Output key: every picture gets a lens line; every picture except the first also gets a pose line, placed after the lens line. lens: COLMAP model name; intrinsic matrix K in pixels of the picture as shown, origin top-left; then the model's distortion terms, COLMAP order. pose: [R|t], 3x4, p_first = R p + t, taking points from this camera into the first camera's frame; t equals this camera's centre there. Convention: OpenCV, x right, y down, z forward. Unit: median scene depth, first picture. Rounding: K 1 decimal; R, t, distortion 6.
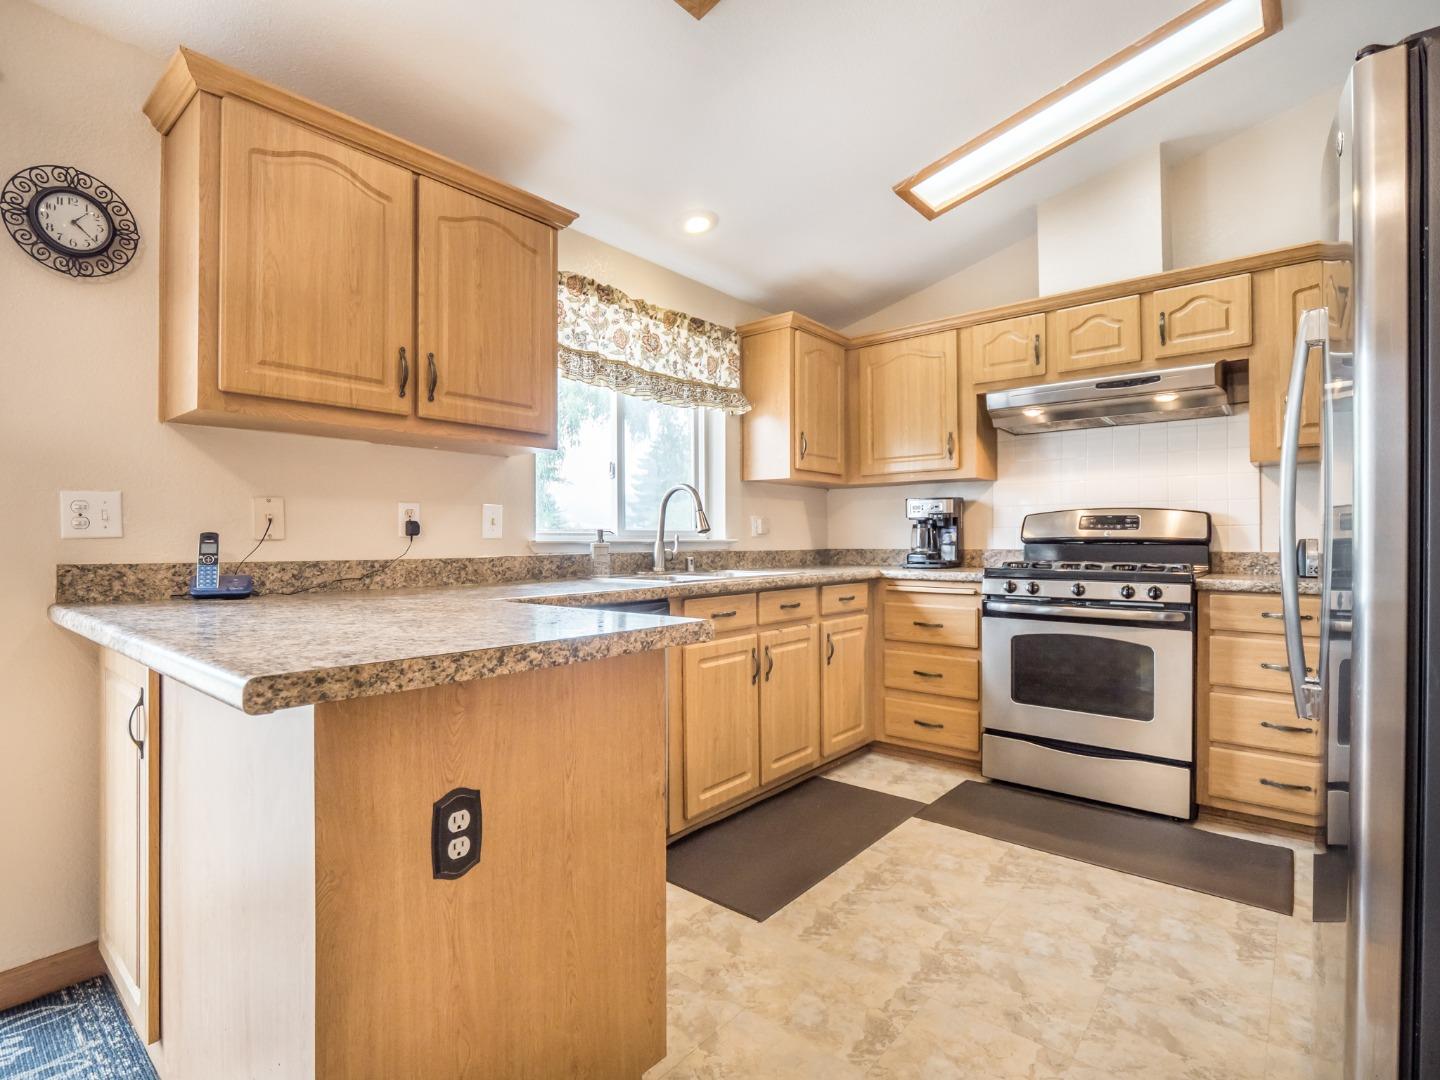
lens RADIAL K [[708.1, 0, 719.6], [0, 708.1, 533.8], [0, 0, 1]] dist [0.002540, -0.017065]
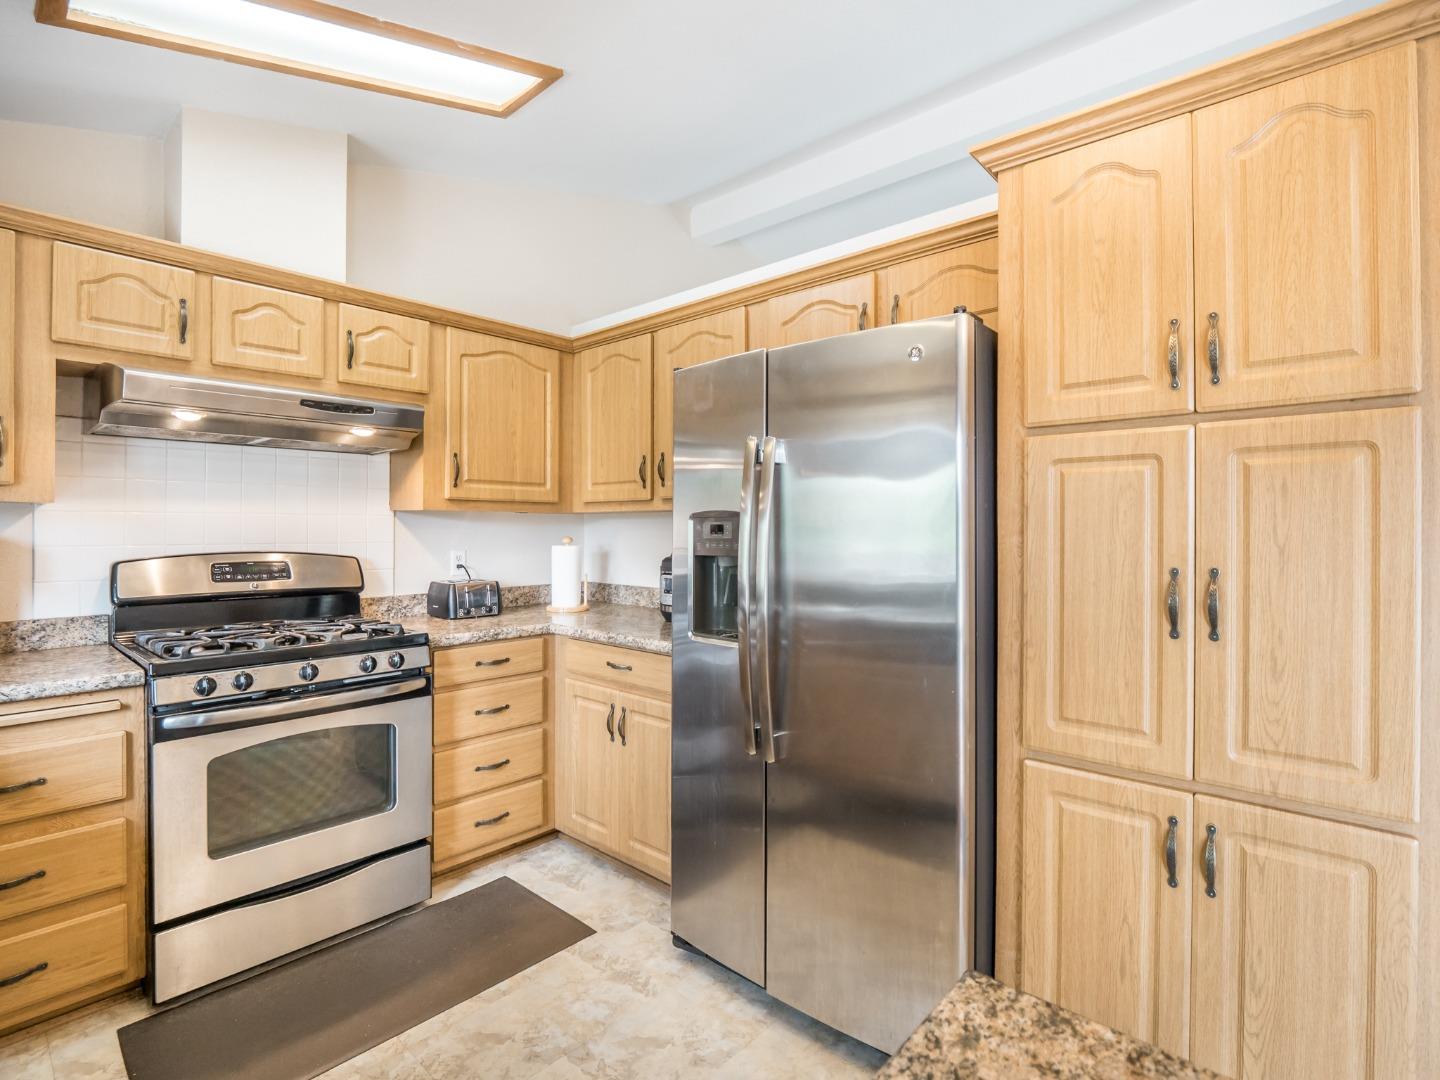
lens RADIAL K [[710.8, 0, 713.7], [0, 710.8, 524.9], [0, 0, 1]] dist [-0.002907, -0.001142]
pose [[0.045964, 0.006822, 0.998920, -0.213063], [-0.010136, 0.999928, -0.006362, -0.071026], [-0.998892, -0.009833, 0.046030, 0.490464]]
